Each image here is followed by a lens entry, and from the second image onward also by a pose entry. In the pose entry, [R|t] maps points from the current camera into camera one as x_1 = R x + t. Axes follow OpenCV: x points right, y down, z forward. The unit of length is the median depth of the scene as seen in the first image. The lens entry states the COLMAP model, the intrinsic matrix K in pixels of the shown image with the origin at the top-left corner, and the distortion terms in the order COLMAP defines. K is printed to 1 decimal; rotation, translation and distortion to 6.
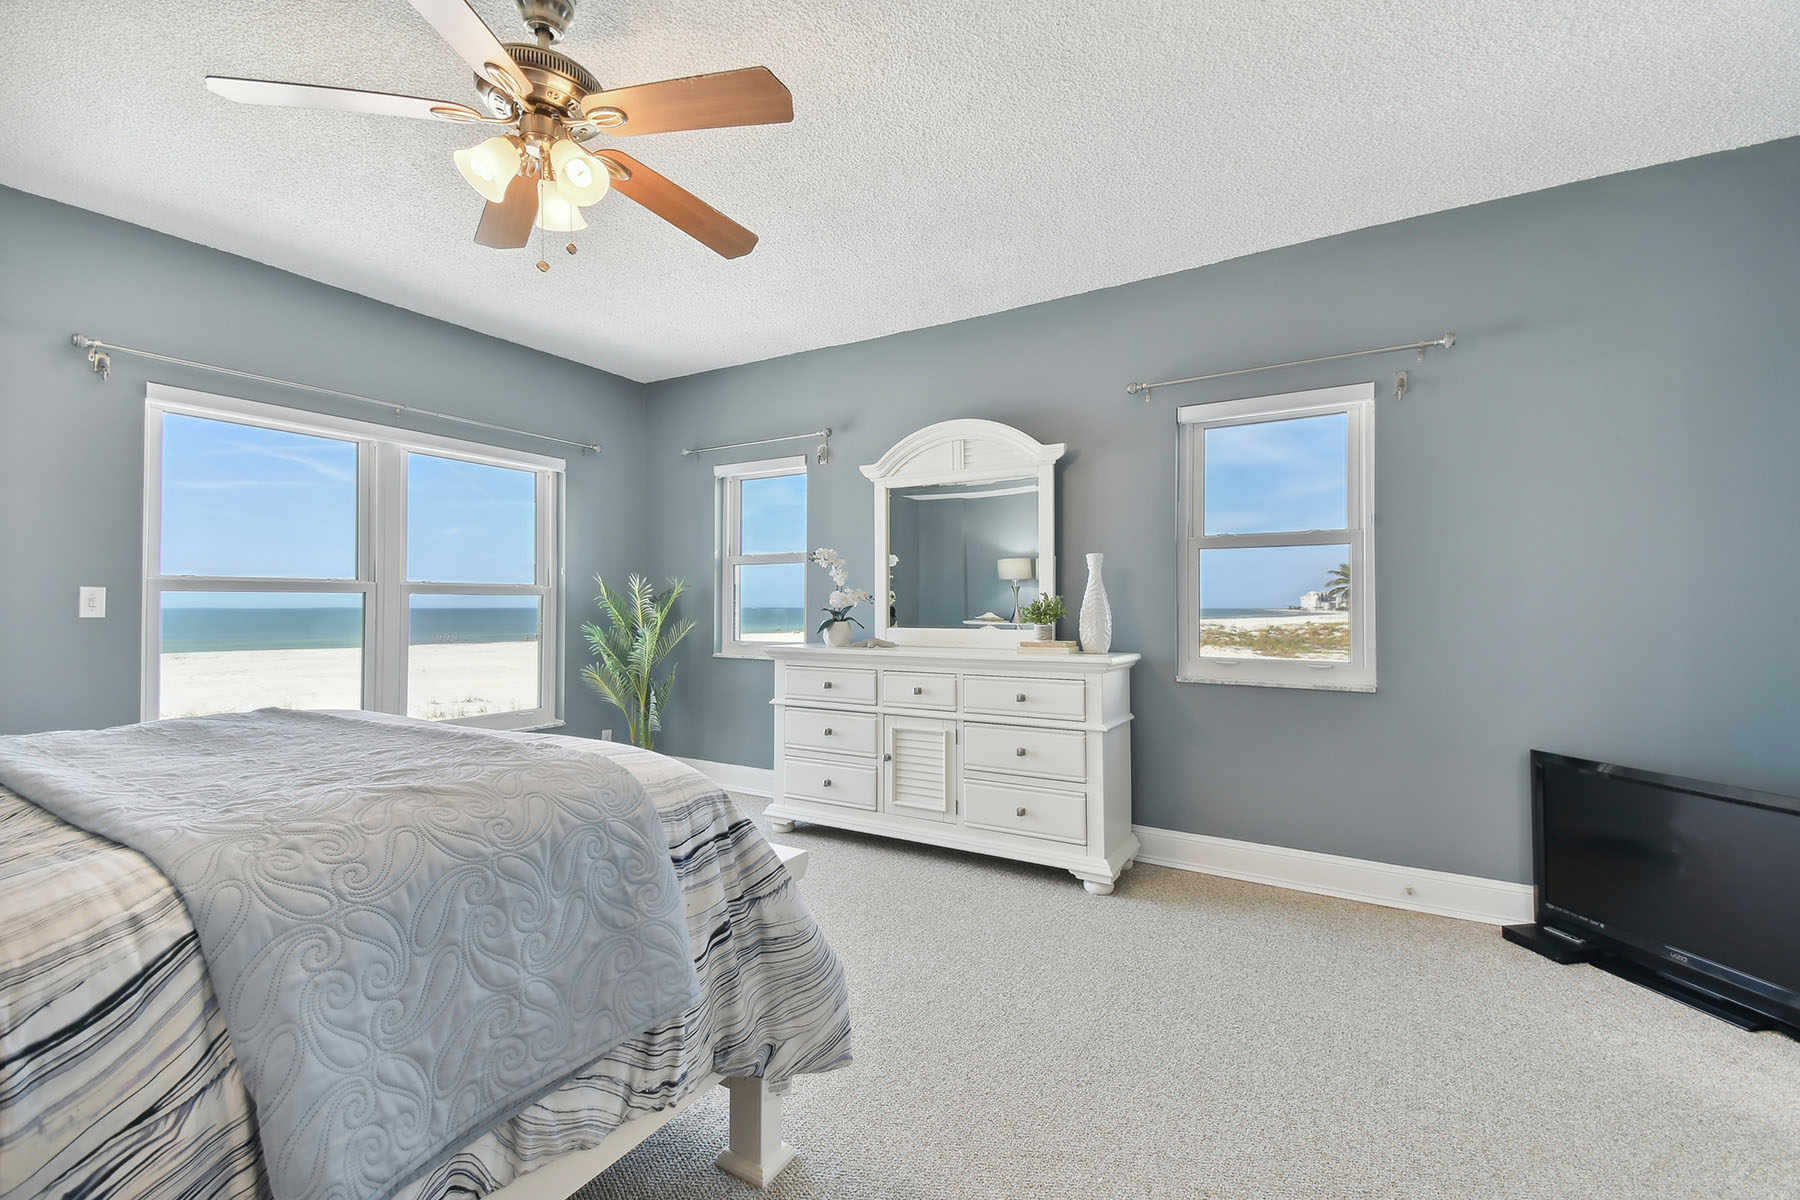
lens RADIAL K [[814.3, 0, 889.1], [0, 814.3, 589.3], [0, 0, 1]] dist [0.084153, -0.044121]
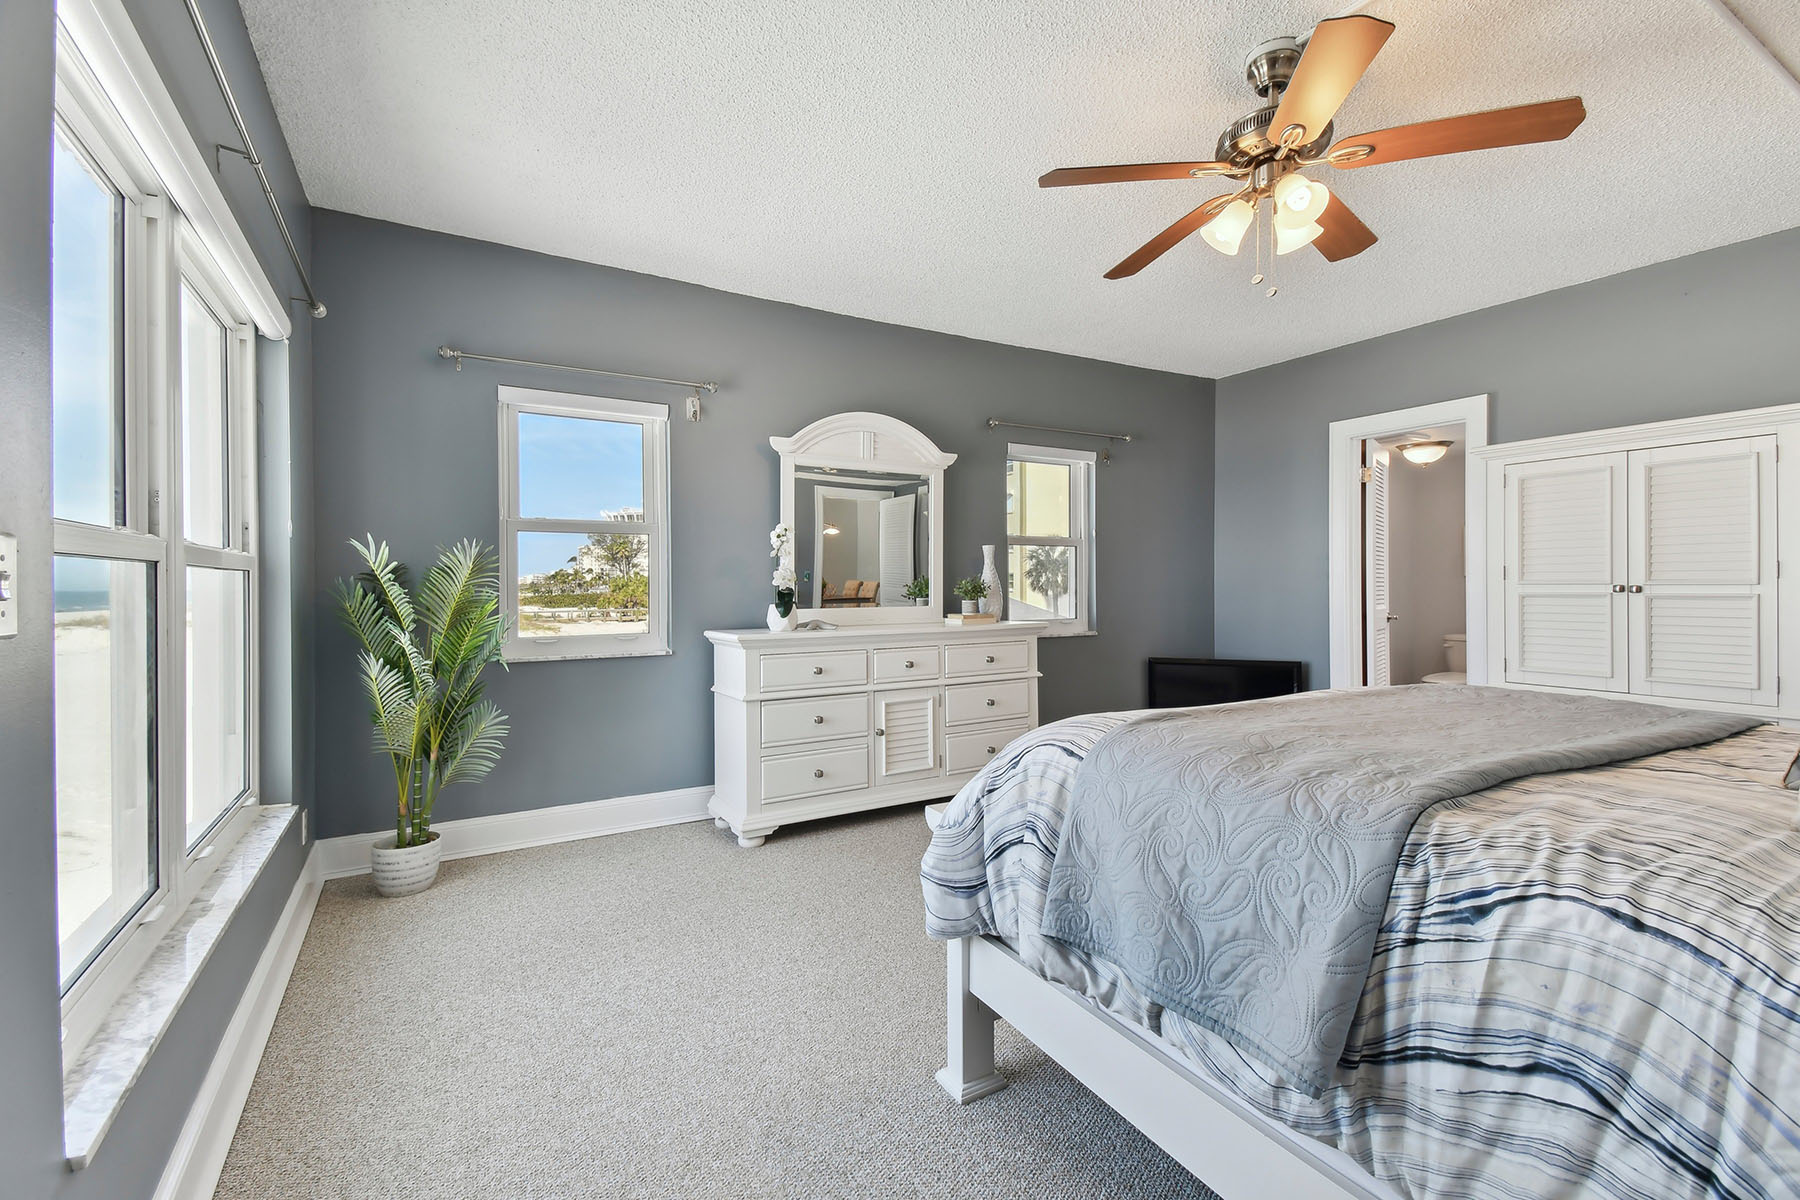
lens RADIAL K [[766.0, 0, 899.5], [0, 766.0, 592.8], [0, 0, 1]] dist [0.037194, 0.000089]
pose [[0.472912, -0.013068, 0.881013, -1.022862], [-0.011444, 0.999715, 0.020972, 0.009979], [-0.881035, -0.020001, 0.472628, 0.630907]]
